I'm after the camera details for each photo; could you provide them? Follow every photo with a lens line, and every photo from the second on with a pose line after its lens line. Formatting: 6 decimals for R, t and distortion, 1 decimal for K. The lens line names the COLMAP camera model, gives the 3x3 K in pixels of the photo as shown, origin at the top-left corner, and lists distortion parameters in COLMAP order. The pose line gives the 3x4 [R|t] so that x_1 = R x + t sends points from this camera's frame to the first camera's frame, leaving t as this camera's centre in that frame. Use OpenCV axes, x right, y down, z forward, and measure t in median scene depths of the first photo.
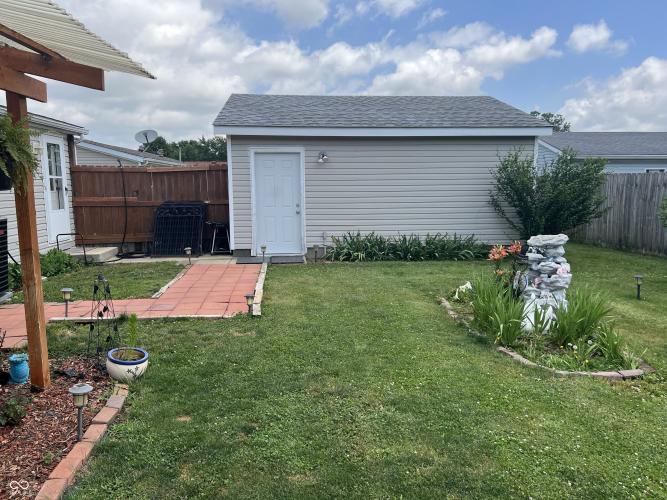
lens RADIAL K [[497.9, 0, 329.1], [0, 497.9, 254.0], [0, 0, 1]] dist [0.066770, -0.072612]
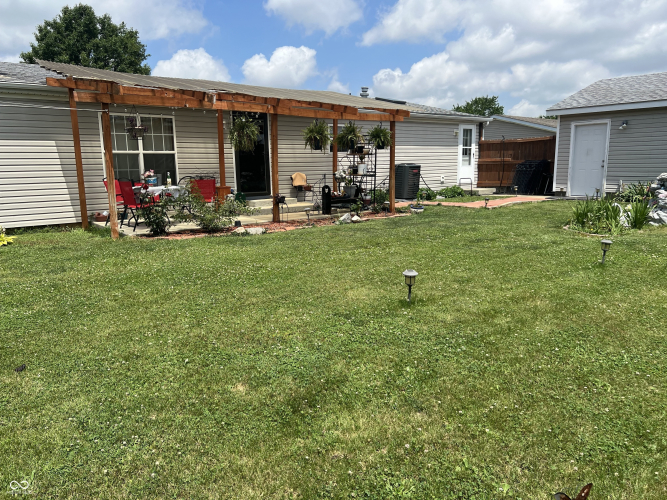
lens RADIAL K [[497.9, 0, 329.1], [0, 497.9, 254.0], [0, 0, 1]] dist [0.066770, -0.072612]
pose [[0.575885, 0.140245, -0.805411, 0.677248], [-0.100362, 0.989852, 0.100600, 0.095264], [0.811347, 0.022899, 0.584117, -0.450351]]
